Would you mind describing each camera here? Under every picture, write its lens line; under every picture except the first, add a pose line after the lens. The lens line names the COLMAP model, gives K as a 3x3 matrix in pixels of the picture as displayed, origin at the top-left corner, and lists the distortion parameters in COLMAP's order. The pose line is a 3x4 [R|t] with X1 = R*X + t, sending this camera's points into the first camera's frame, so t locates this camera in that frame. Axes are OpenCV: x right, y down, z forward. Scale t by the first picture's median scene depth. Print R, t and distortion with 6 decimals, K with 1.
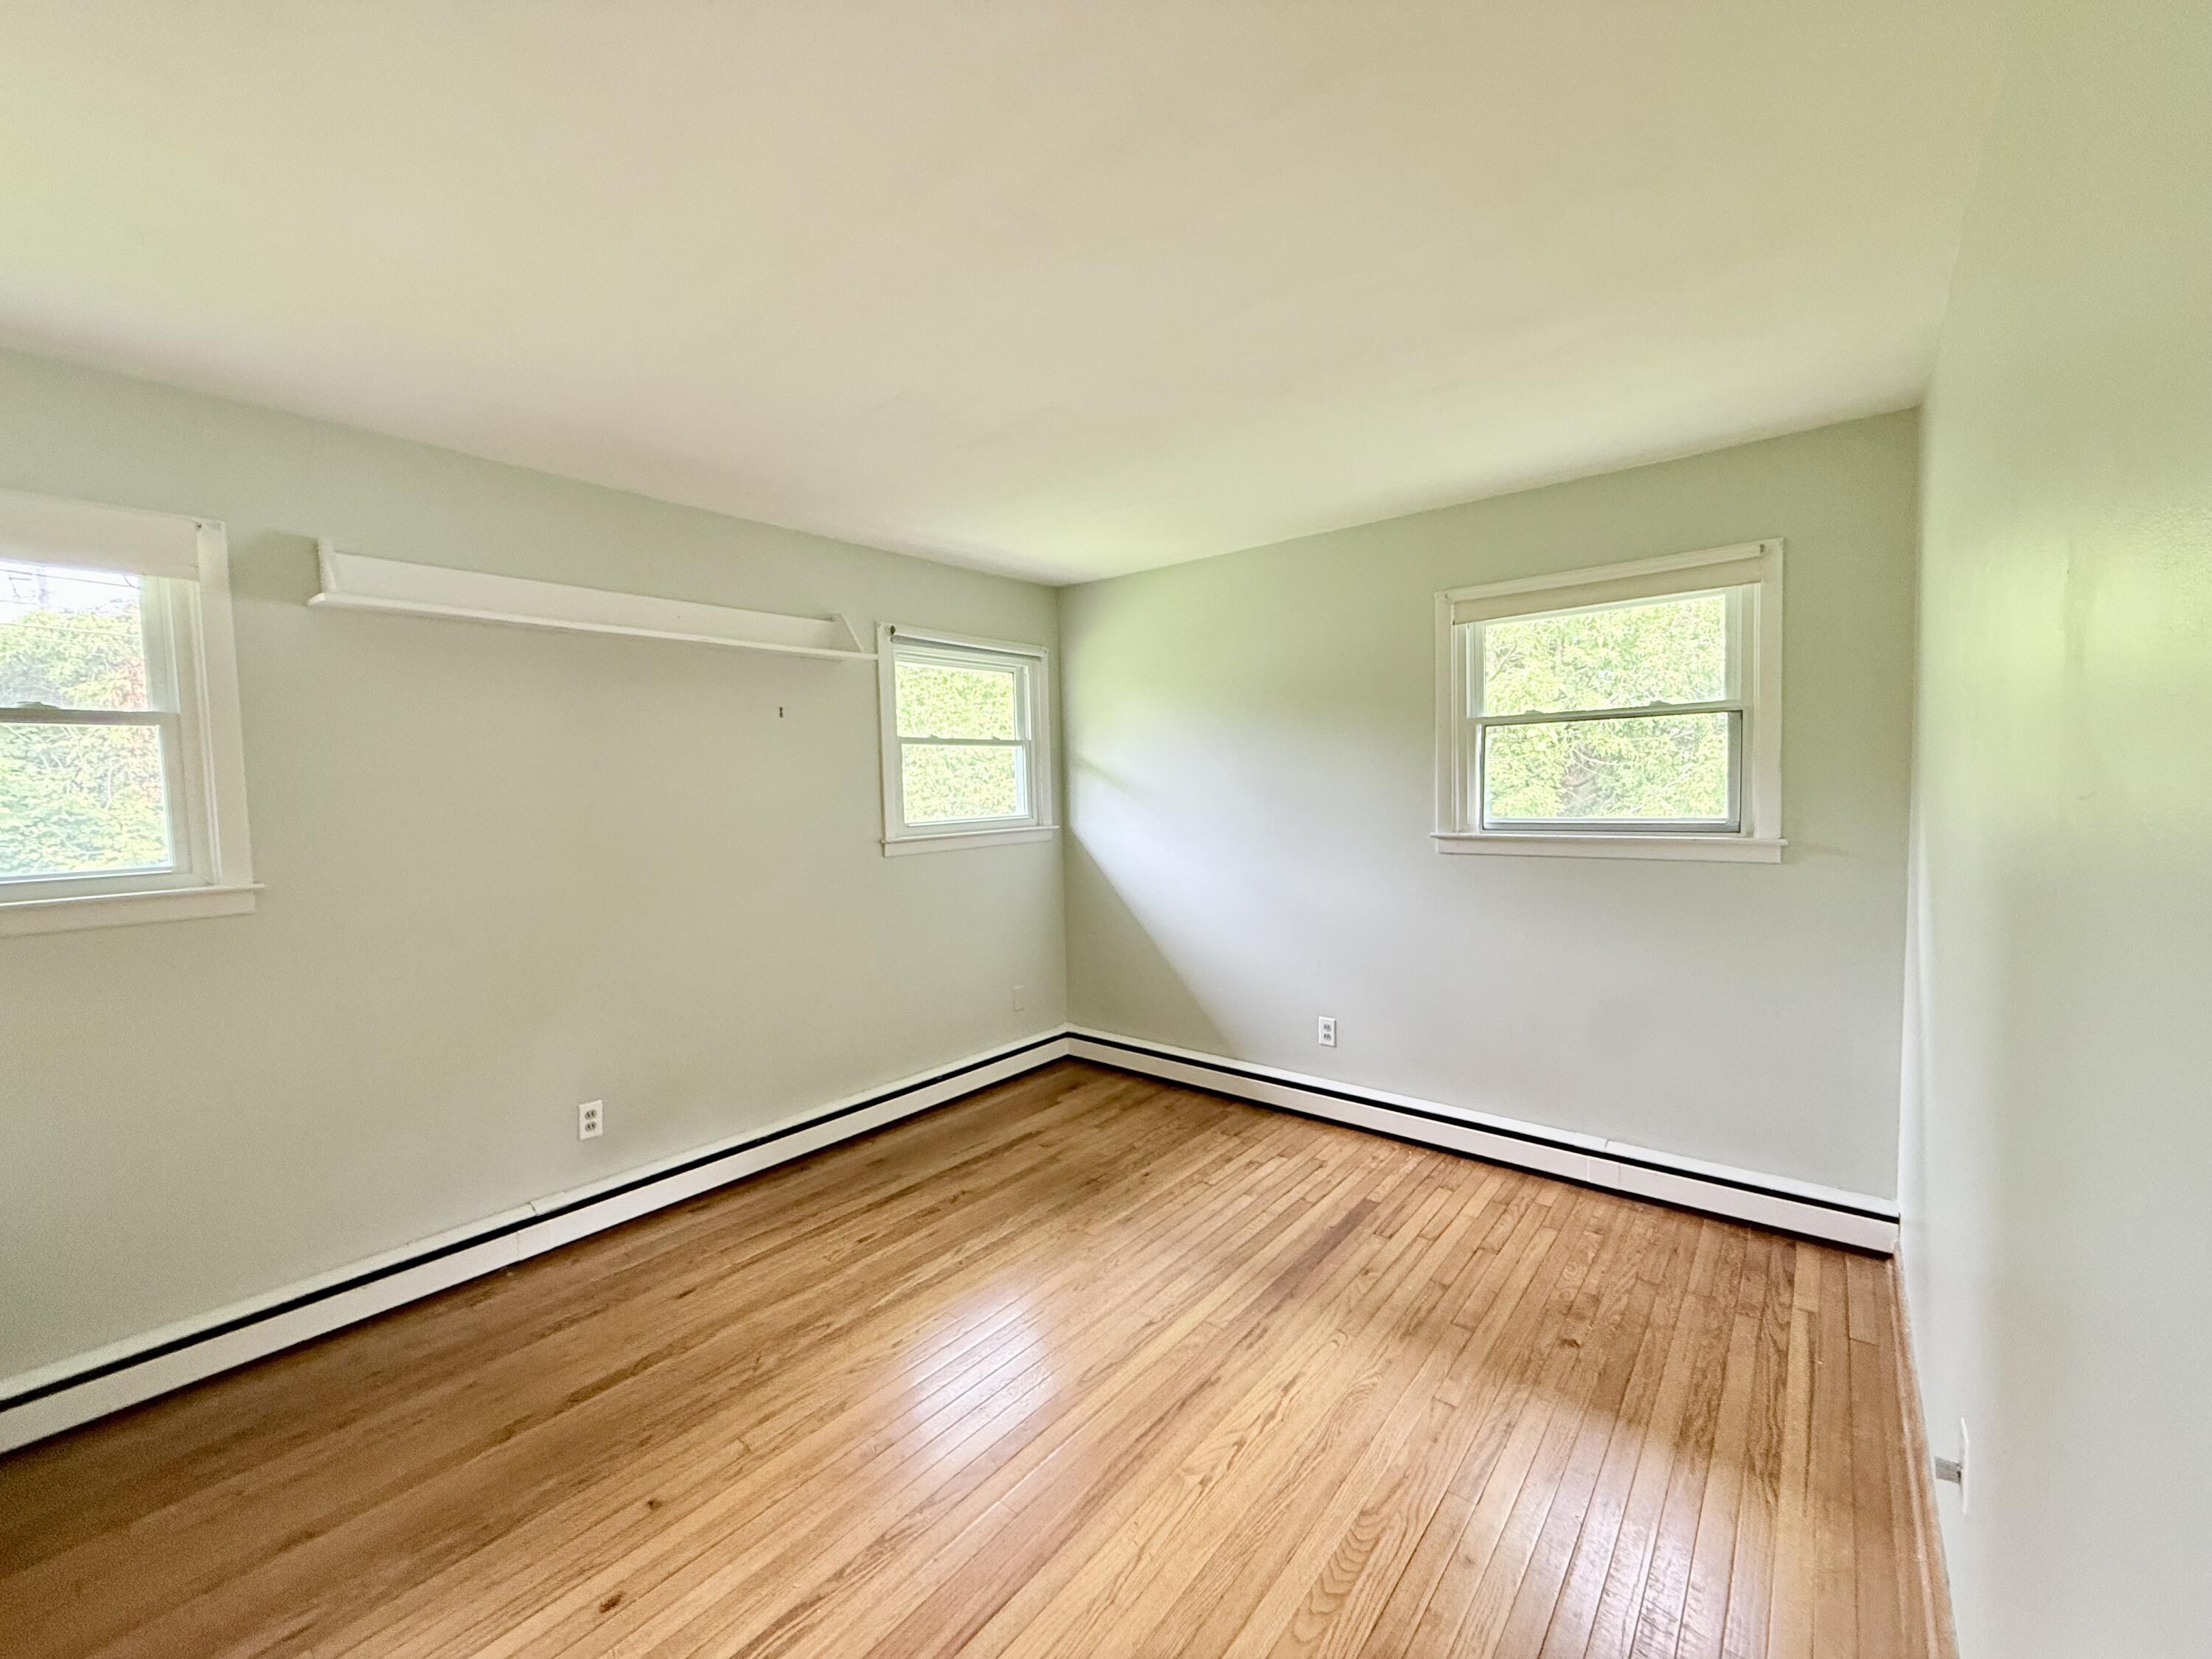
lens RADIAL K [[880.1, 0, 1106.9], [0, 880.1, 835.2], [0, 0, 1]] dist [0.000124, 0.000453]
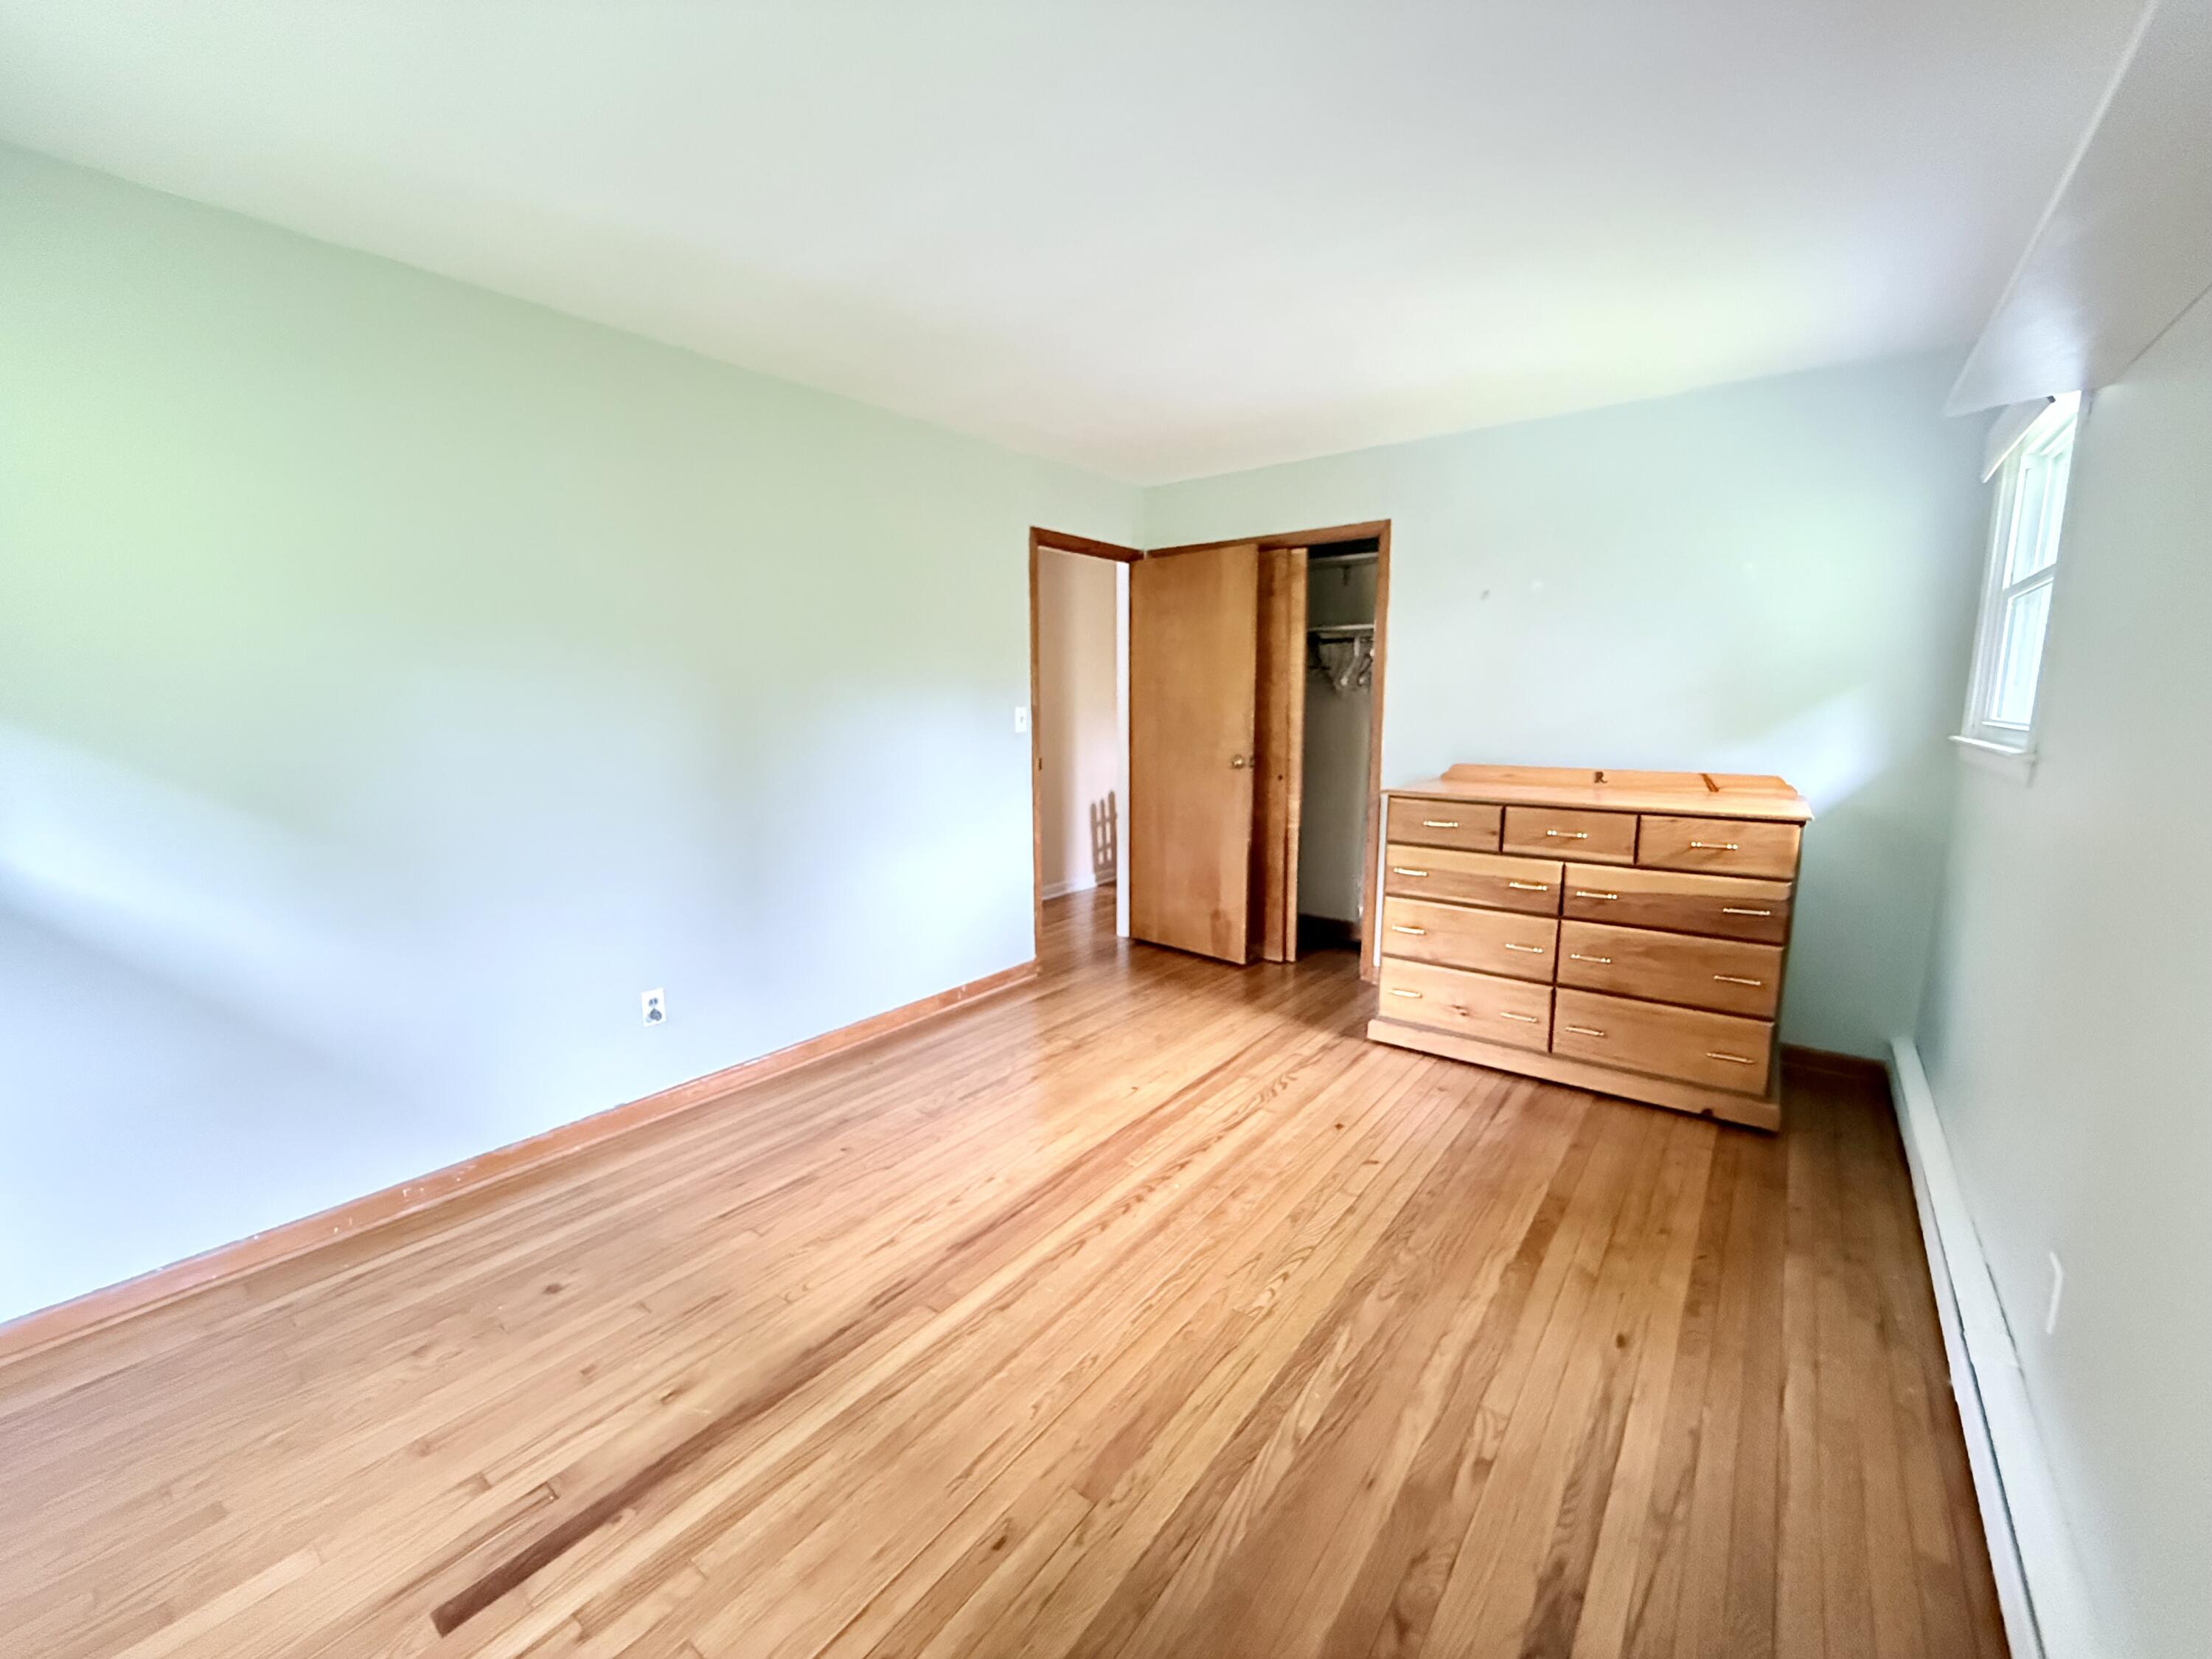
lens RADIAL K [[880.1, 0, 1105.6], [0, 880.1, 828.4], [0, 0, 1]] dist [0.000124, 0.000453]
pose [[-0.999429, 0.027668, -0.019410, -0.043077], [0.023212, 0.979354, 0.200817, -0.060976], [0.024565, 0.200252, -0.979436, 1.646368]]
